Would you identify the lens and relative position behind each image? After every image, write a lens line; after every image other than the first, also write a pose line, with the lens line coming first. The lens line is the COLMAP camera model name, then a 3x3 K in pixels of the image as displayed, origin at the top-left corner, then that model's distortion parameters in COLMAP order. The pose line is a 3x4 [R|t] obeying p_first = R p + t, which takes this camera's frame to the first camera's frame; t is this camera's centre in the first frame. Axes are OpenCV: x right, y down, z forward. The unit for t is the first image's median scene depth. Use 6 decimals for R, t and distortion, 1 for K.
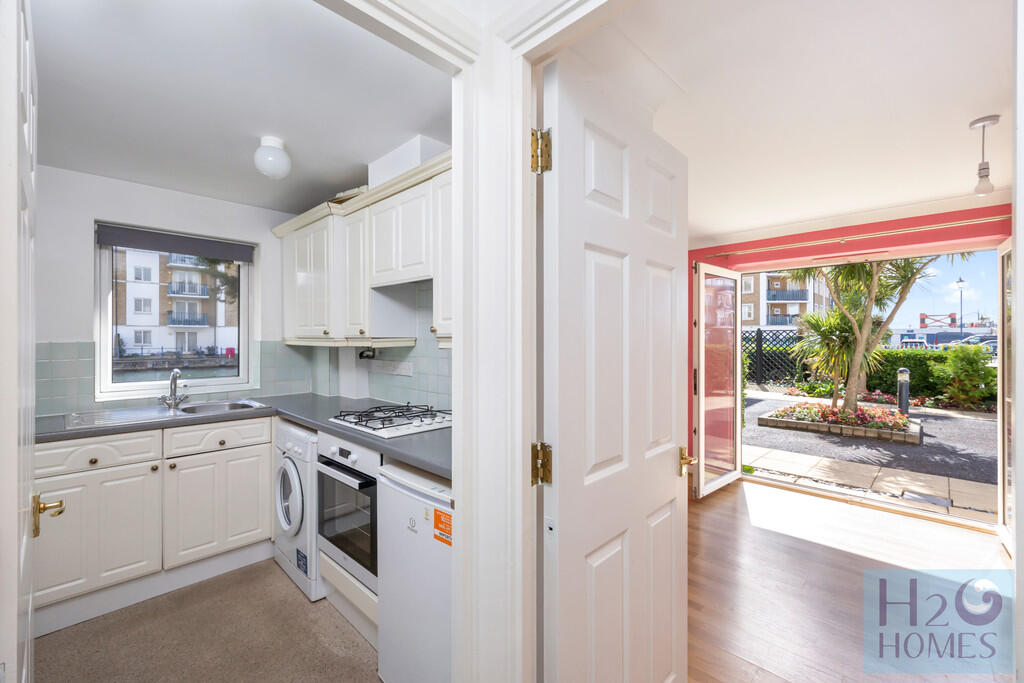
lens RADIAL K [[426.2, 0, 515.2], [0, 426.2, 336.4], [0, 0, 1]] dist [0.003371, 0.000286]
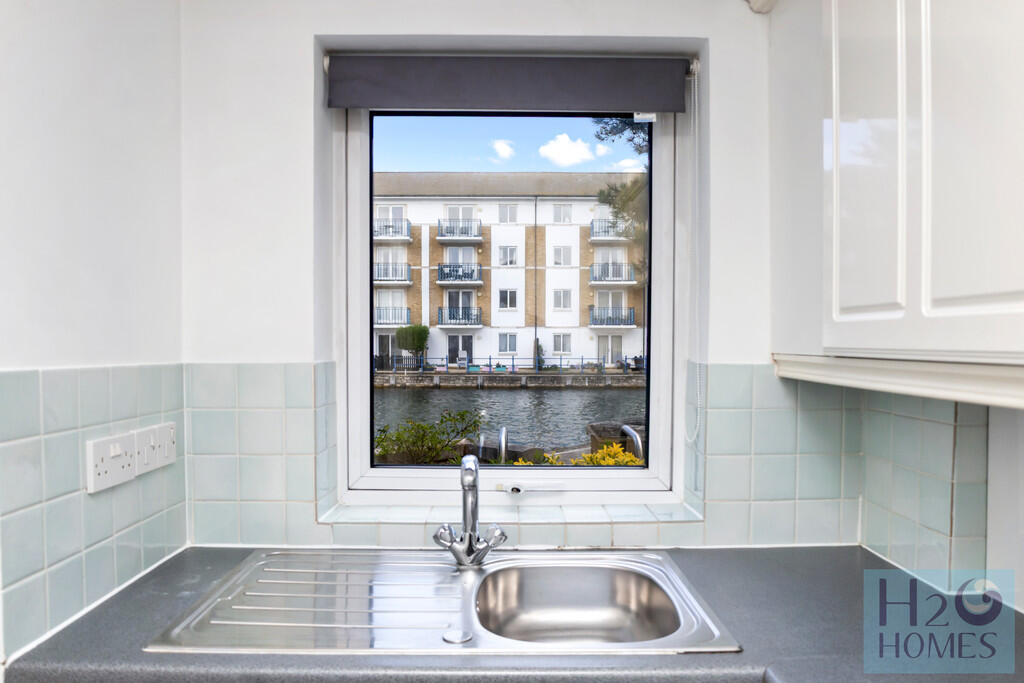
lens RADIAL K [[735.5, 0, 509.2], [0, 735.5, 365.2], [0, 0, 1]] dist [-0.000175, -0.000526]
pose [[0.698247, 0.022385, -0.715507, -0.376559], [0.001084, 0.999477, 0.032326, -0.005966], [0.715856, -0.023347, 0.697857, 0.629463]]
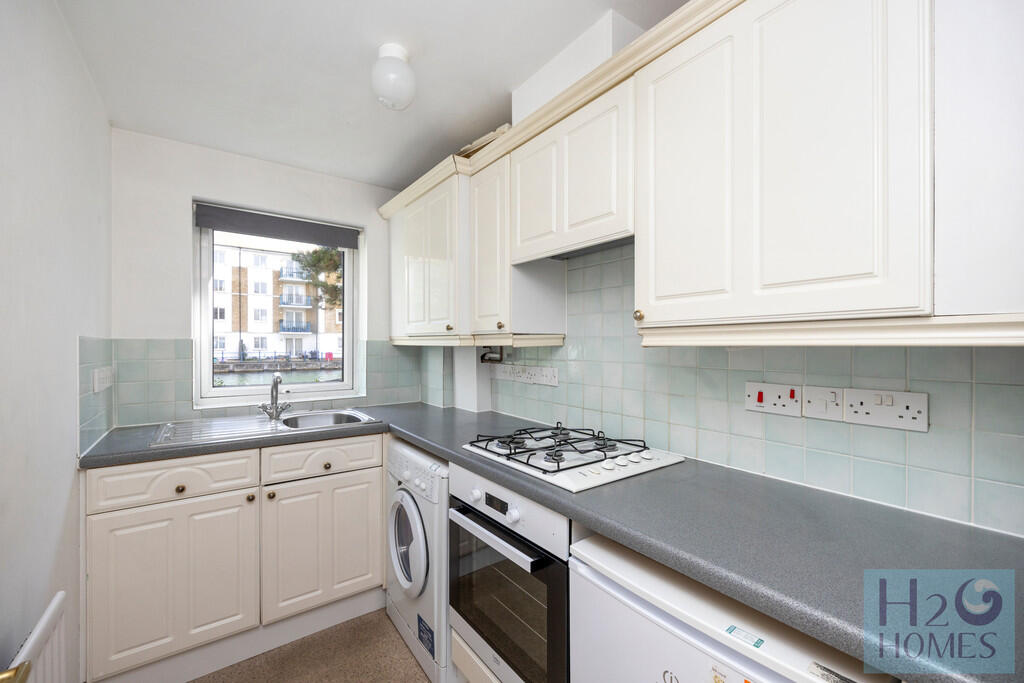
lens RADIAL K [[411.5, 0, 510.6], [0, 411.5, 343.5], [0, 0, 1]] dist [-0.001015, 0.000203]
pose [[0.985235, 0.001201, -0.171205, -0.201641], [-0.000947, 0.999998, 0.001562, 0.017805], [0.171207, -0.001377, 0.985234, 0.279903]]
